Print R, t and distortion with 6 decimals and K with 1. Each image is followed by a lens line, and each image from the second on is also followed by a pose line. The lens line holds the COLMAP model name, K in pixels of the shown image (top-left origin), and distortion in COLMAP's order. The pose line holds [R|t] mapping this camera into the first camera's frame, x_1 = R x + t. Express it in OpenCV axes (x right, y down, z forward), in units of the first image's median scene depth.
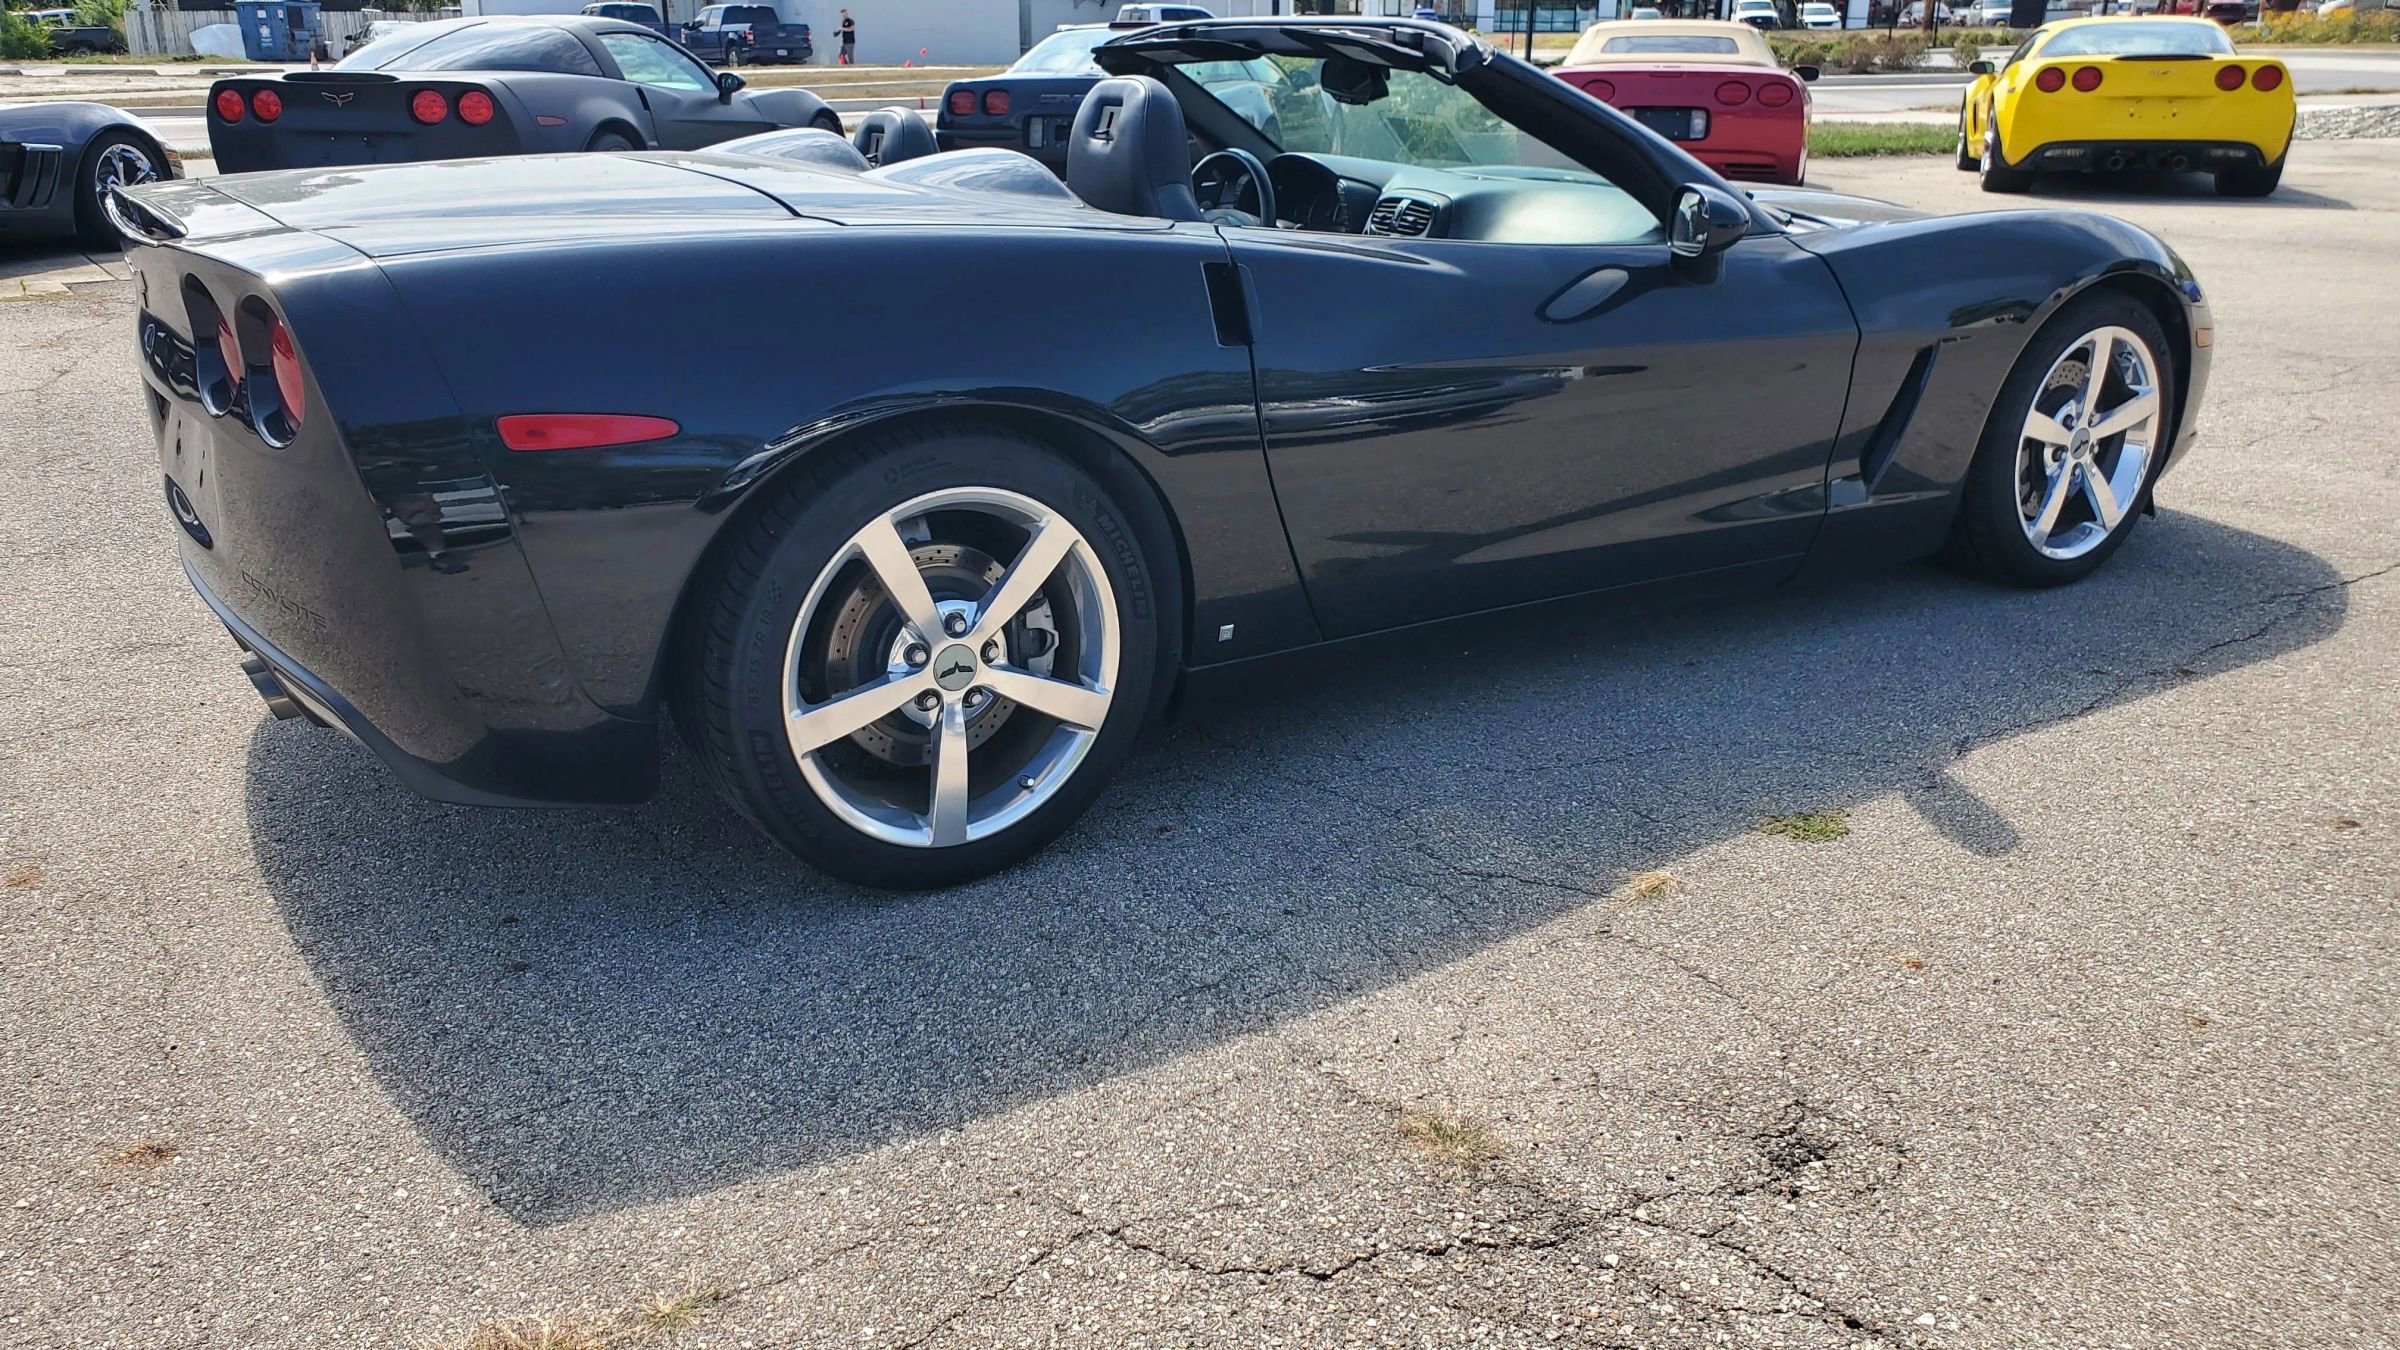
lens RADIAL K [[1915.8, 0, 1200.0], [0, 1915.8, 675.0], [0, 0, 1]] dist [0.012732, 0.003730]
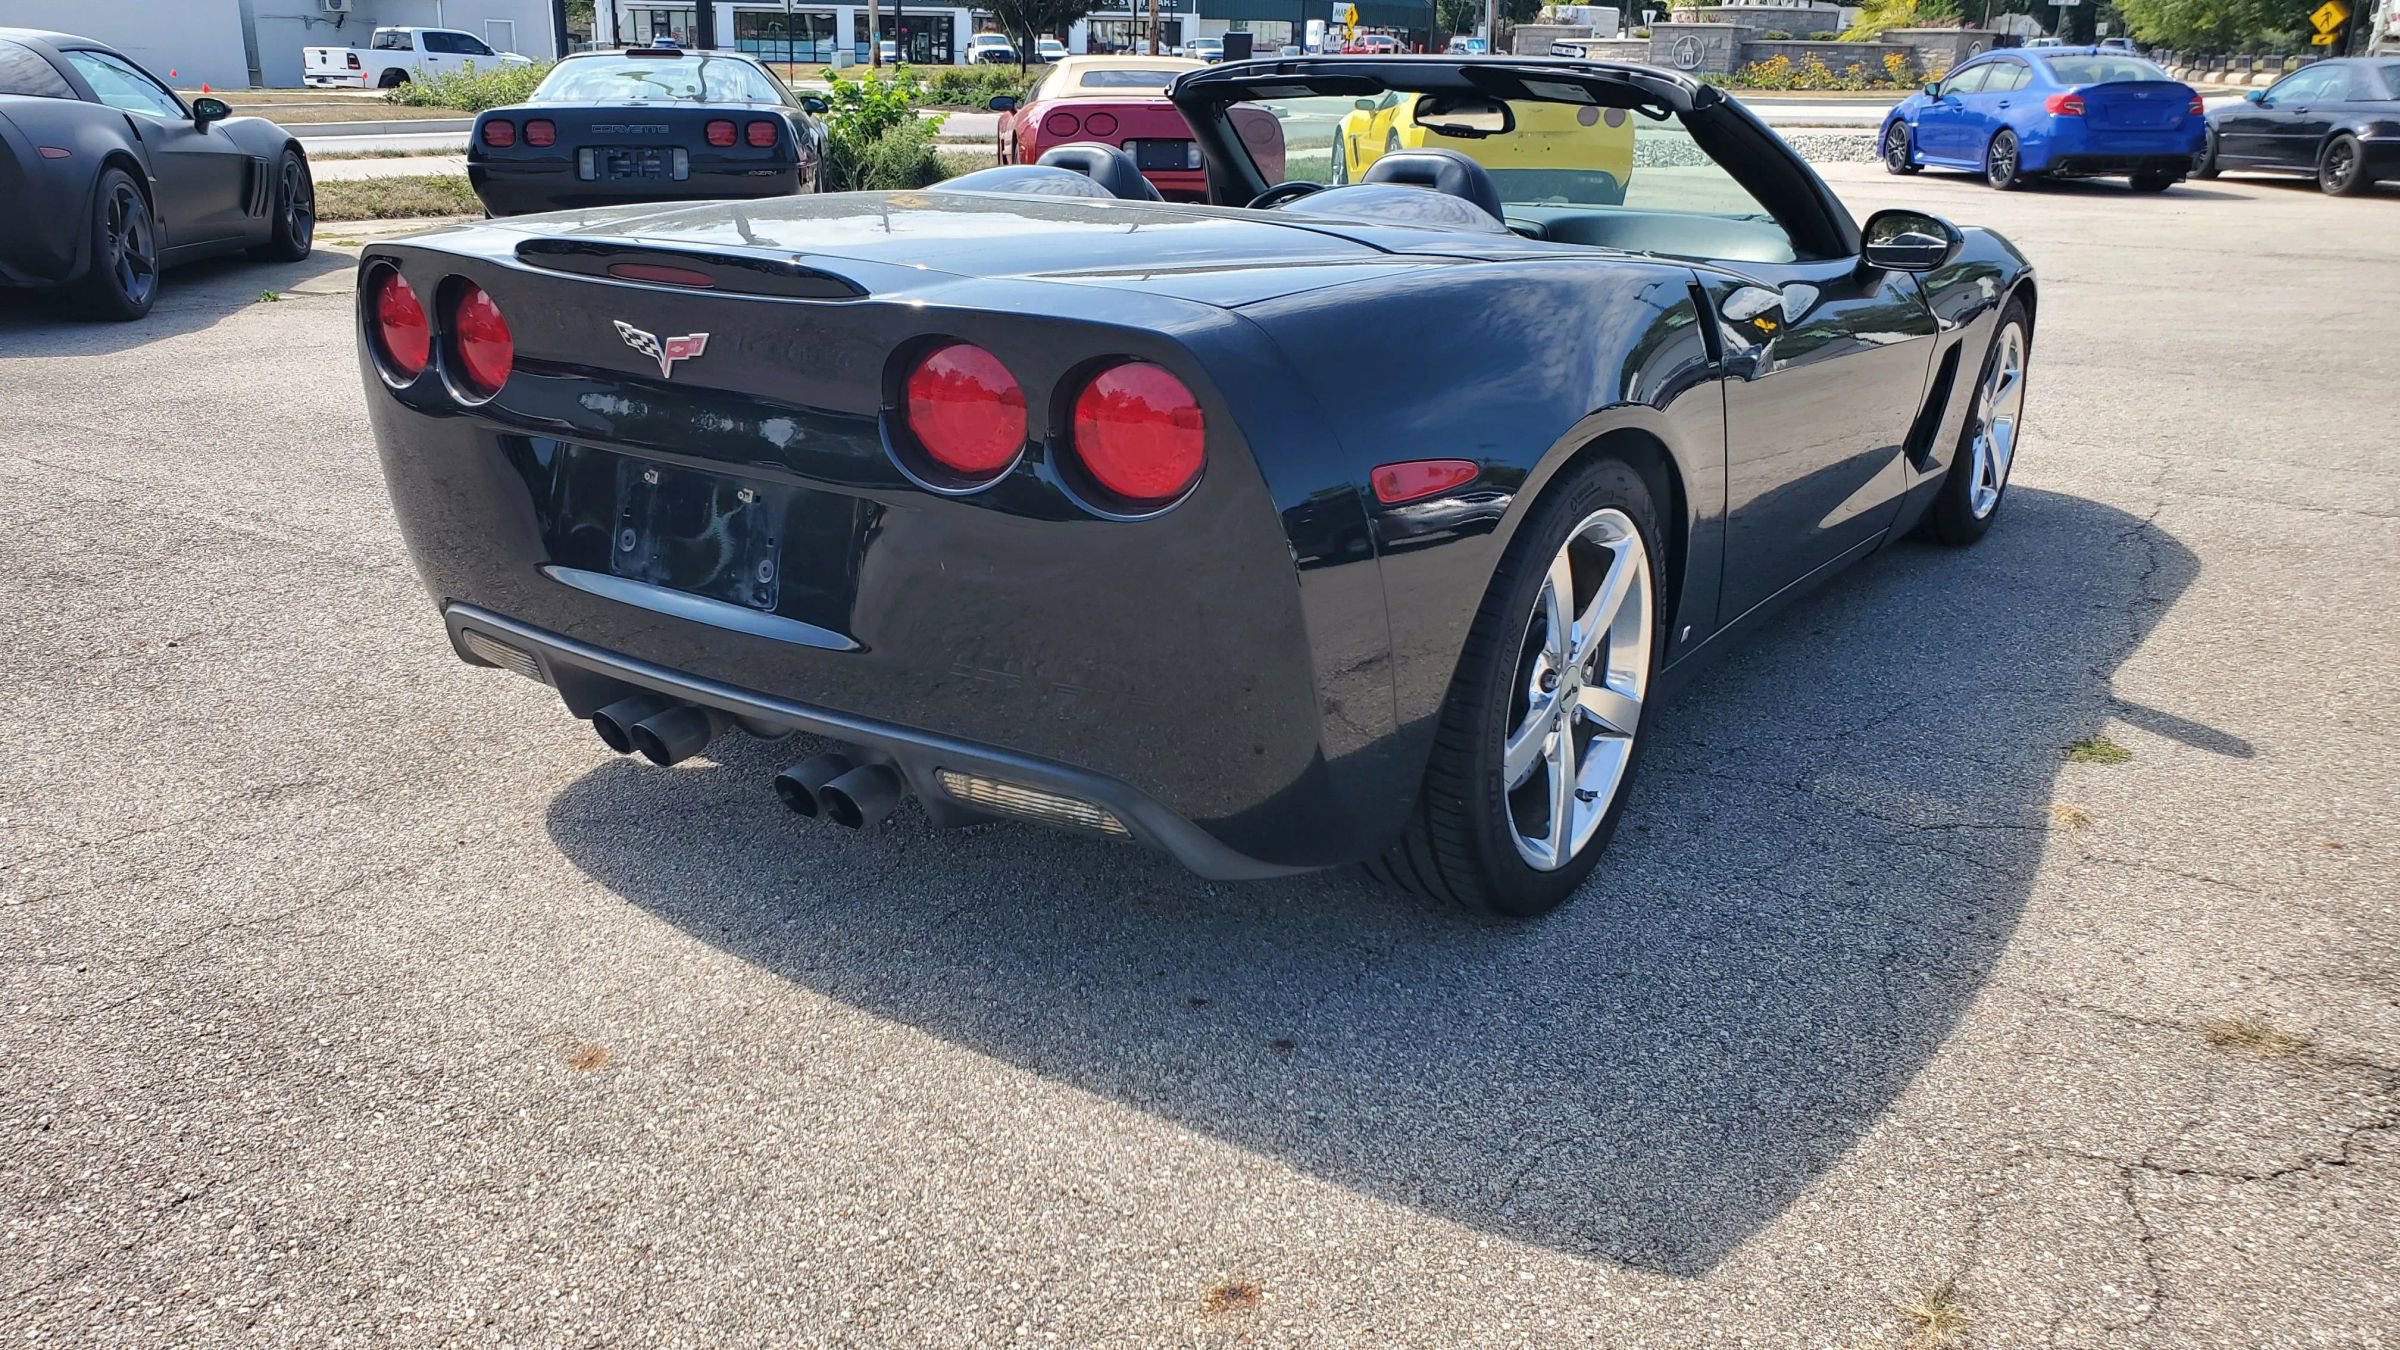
lens RADIAL K [[1849.0, 0, 1199.0], [0, 1849.0, 728.4], [0, 0, 1]] dist [-0.005913, 0.033181]
pose [[0.927164, -0.113958, 0.356905, -0.560972], [0.106042, 0.993485, 0.041741, -0.039343], [-0.359336, -0.000854, 0.933208, 0.121705]]
